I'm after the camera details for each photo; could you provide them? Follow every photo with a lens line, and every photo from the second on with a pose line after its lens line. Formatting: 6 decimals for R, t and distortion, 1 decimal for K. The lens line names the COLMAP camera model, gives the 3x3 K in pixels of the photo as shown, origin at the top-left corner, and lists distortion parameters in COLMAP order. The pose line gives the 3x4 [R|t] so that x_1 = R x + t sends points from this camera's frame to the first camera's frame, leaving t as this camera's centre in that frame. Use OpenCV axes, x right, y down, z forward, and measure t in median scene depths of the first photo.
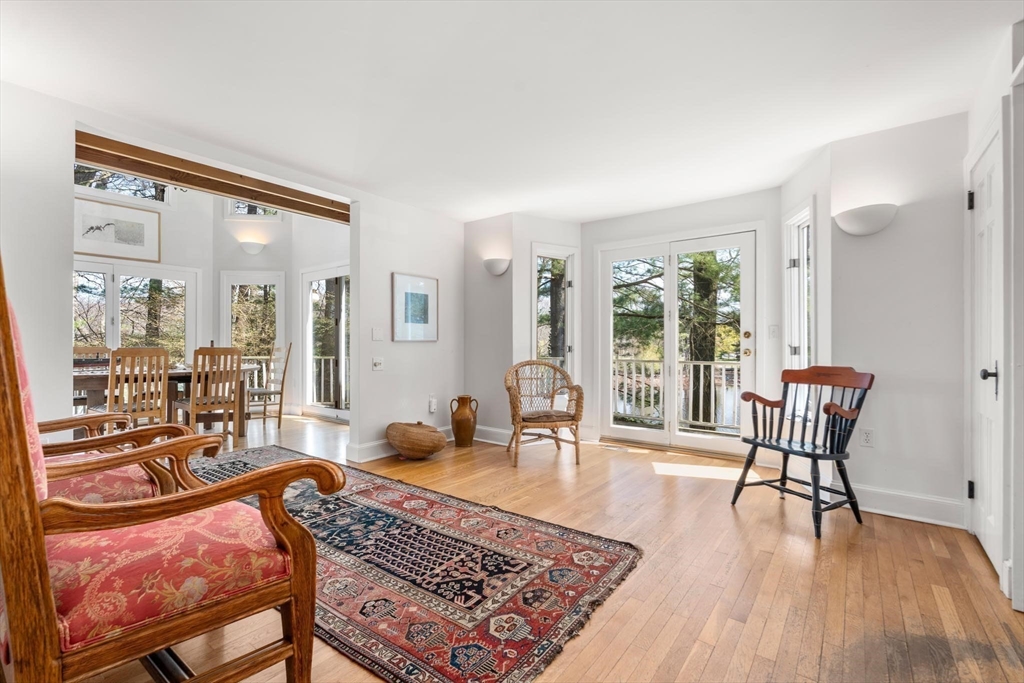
lens RADIAL K [[452.7, 0, 513.1], [0, 452.7, 347.0], [0, 0, 1]] dist [-0.001813, 0.000303]
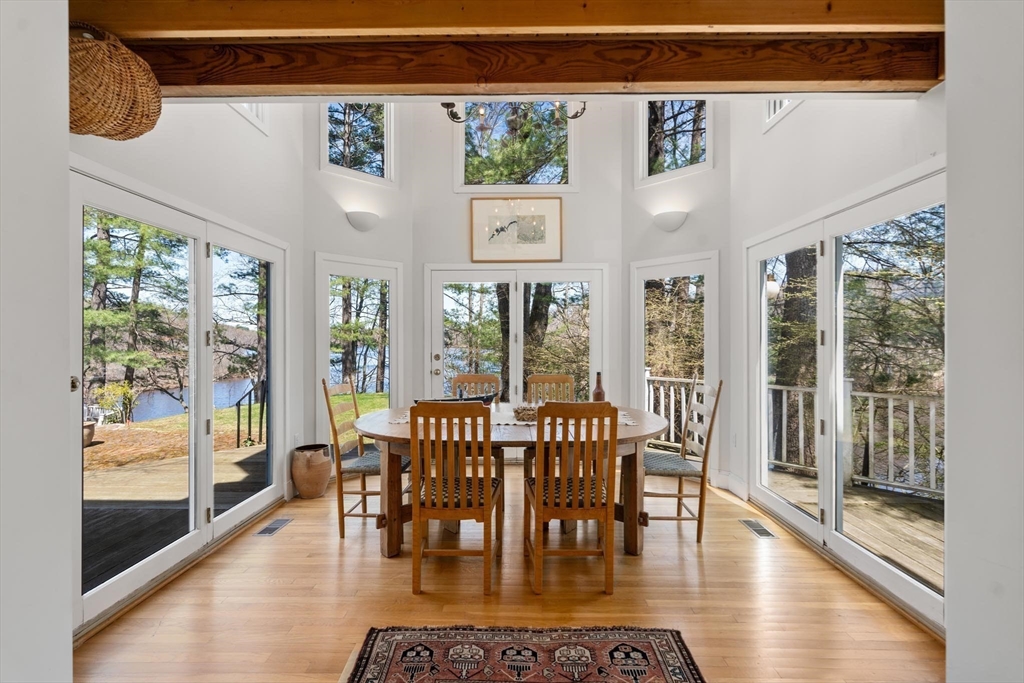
lens RADIAL K [[452.7, 0, 514.5], [0, 452.7, 339.0], [0, 0, 1]] dist [-0.001813, 0.000303]
pose [[0.596846, 0.002091, -0.802353, -0.210369], [0.005762, 0.999960, 0.006892, -0.060273], [0.802335, -0.008737, 0.596810, 0.486914]]
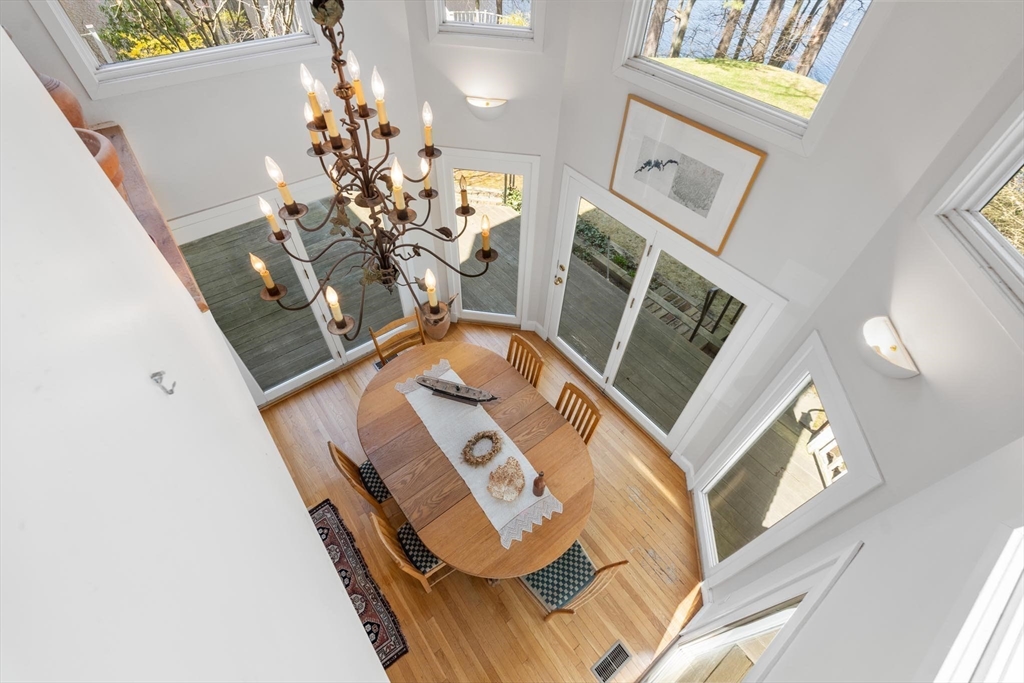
lens RADIAL K [[452.7, 0, 509.3], [0, 452.7, 339.4], [0, 0, 1]] dist [-0.001813, 0.000303]
pose [[-0.264410, 0.728039, -0.632493, -0.375120], [-0.019360, 0.651694, 0.758235, -0.505414], [0.964216, 0.212730, -0.158219, 0.921454]]
